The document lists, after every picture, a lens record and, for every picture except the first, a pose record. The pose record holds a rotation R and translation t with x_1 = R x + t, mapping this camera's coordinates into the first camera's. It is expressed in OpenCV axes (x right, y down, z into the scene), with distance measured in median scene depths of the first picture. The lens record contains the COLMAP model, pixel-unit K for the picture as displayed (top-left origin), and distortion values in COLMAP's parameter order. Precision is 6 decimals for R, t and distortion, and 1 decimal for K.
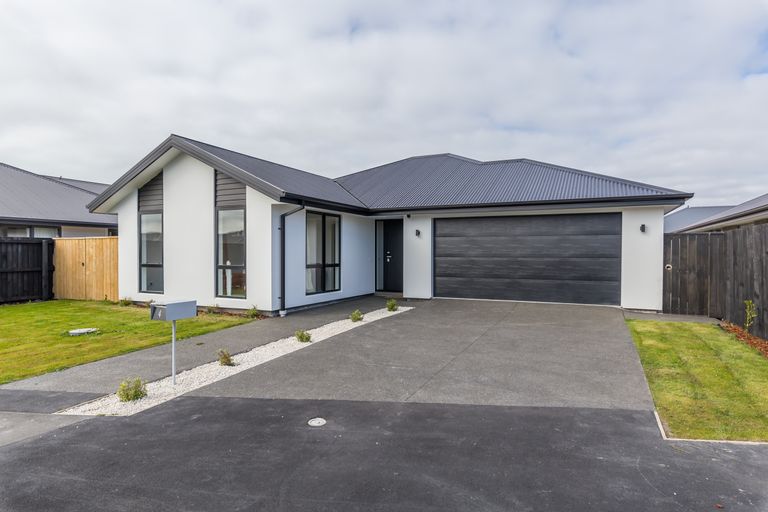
lens RADIAL K [[444.6, 0, 384.9], [0, 444.6, 254.4], [0, 0, 1]] dist [0.001721, -0.000786]
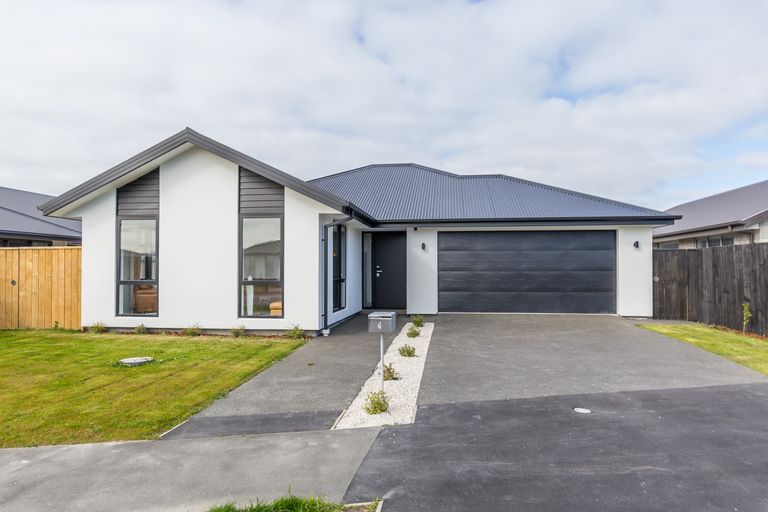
lens RADIAL K [[516.2, 0, 383.0], [0, 516.2, 257.4], [0, 0, 1]] dist [-0.005232, 0.002988]
pose [[0.951660, 0.004707, 0.307118, -0.420415], [0.003652, 0.999639, -0.026636, 0.006206], [-0.307132, 0.026470, 0.951299, -0.046964]]
